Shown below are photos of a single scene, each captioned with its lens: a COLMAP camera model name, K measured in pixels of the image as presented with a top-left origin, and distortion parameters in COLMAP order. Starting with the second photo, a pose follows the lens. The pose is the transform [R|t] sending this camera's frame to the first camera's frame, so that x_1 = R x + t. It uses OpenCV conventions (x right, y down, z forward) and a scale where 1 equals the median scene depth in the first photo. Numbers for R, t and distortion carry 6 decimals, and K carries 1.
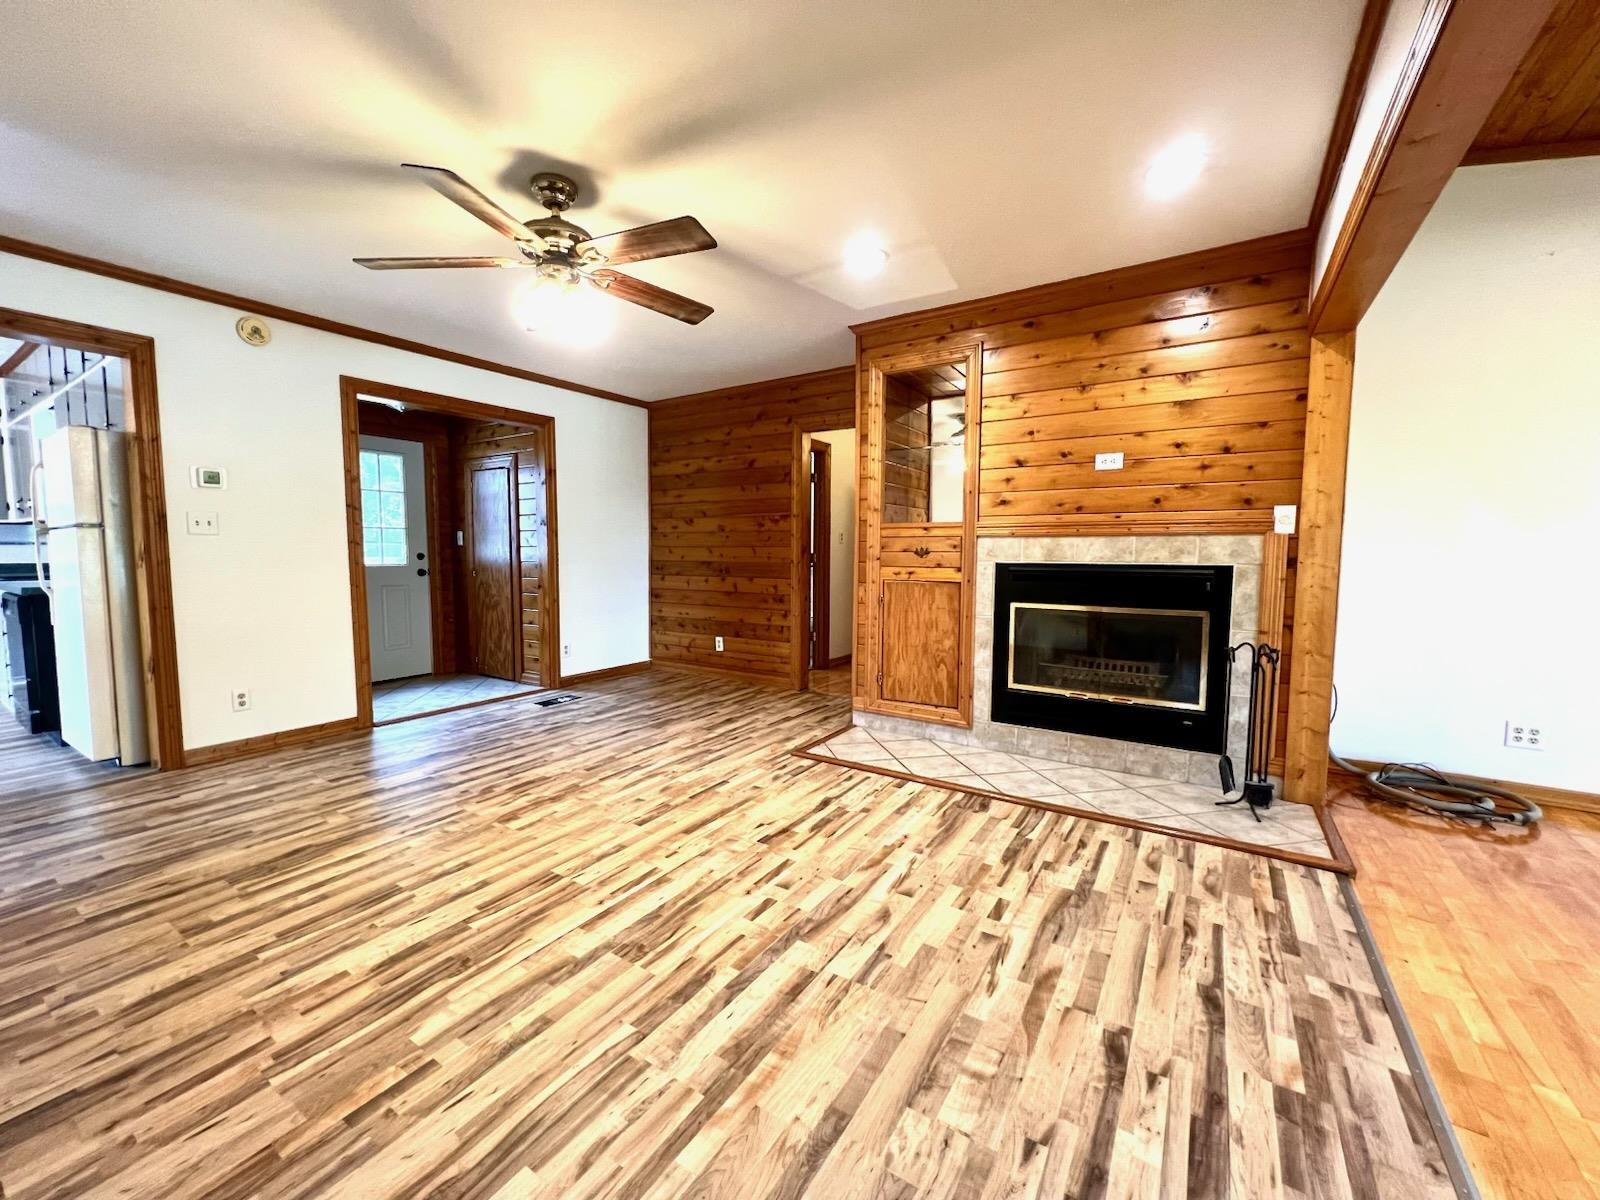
lens RADIAL K [[637.6, 0, 794.7], [0, 637.6, 599.0], [0, 0, 1]] dist [-0.002603, 0.000592]
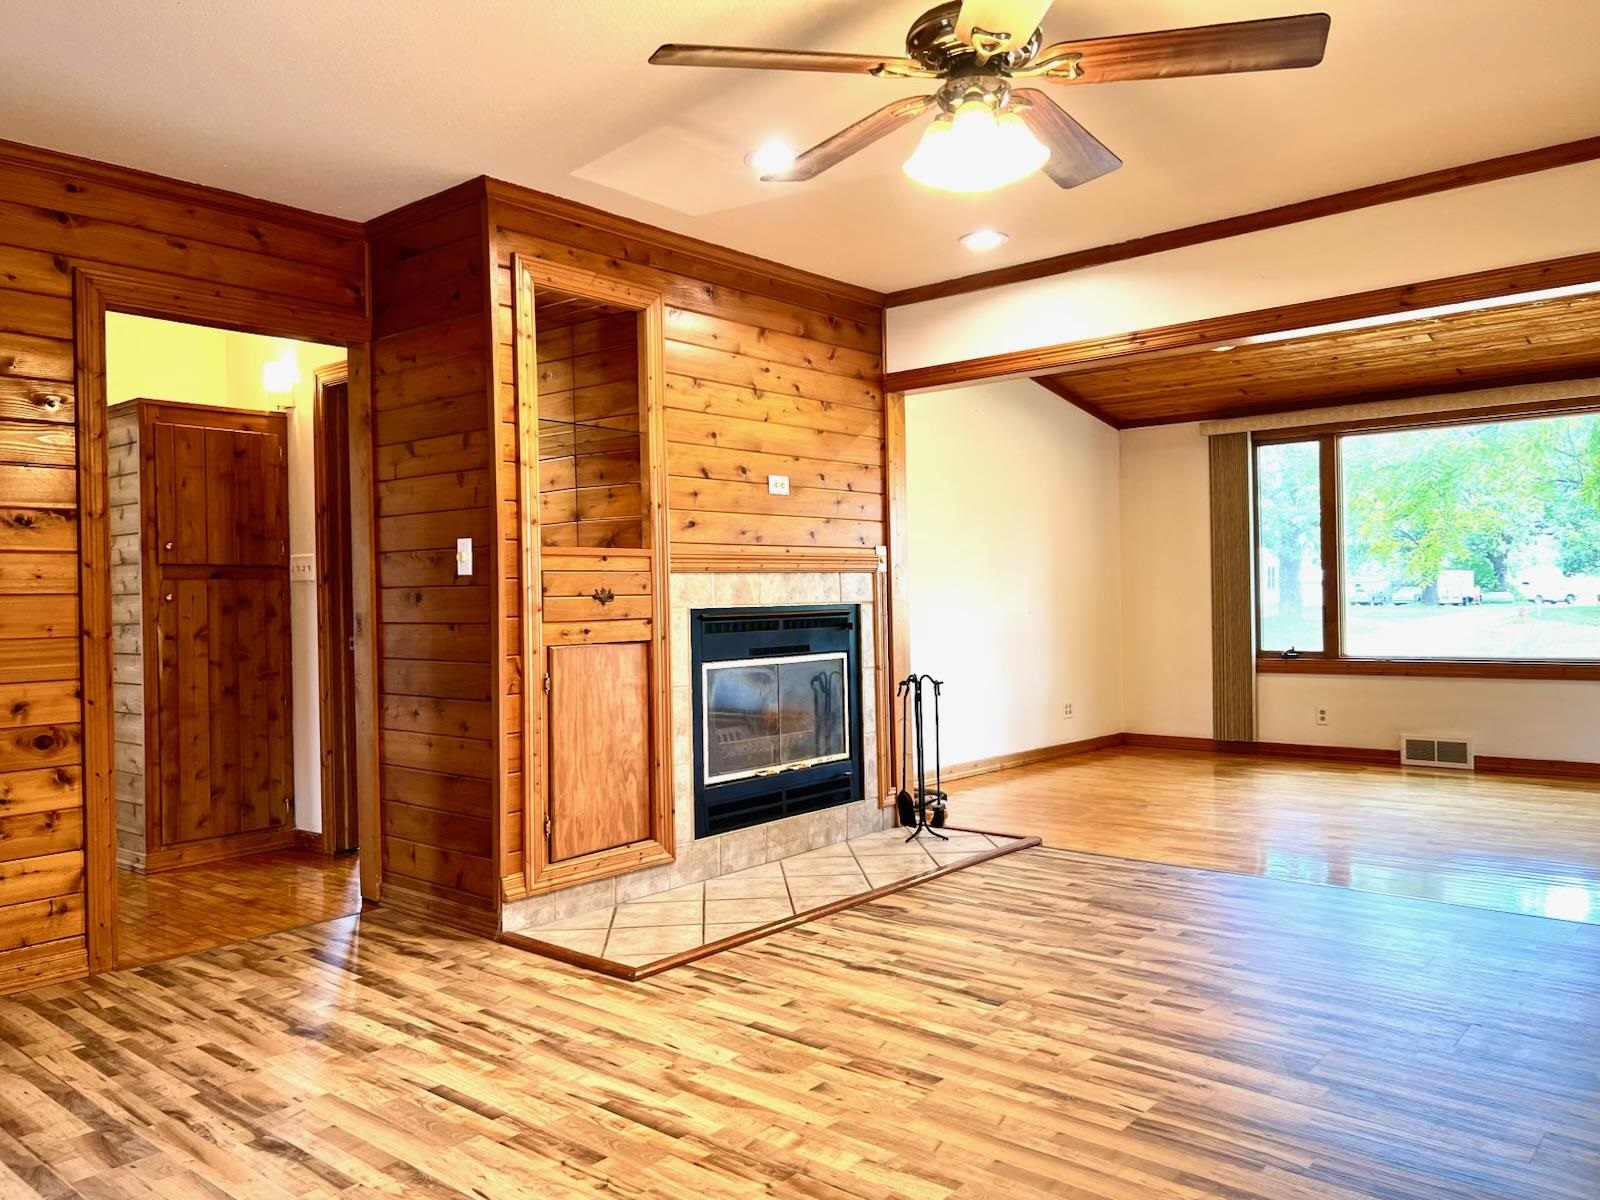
lens RADIAL K [[1205.3, 0, 788.9], [0, 1205.3, 597.2], [0, 0, 1]] dist [0.029903, -0.011212]
pose [[0.130651, -0.005556, 0.991413, -1.006704], [0.097454, 0.995214, -0.007265, -0.051181], [-0.986627, 0.097566, 0.130567, 0.737287]]
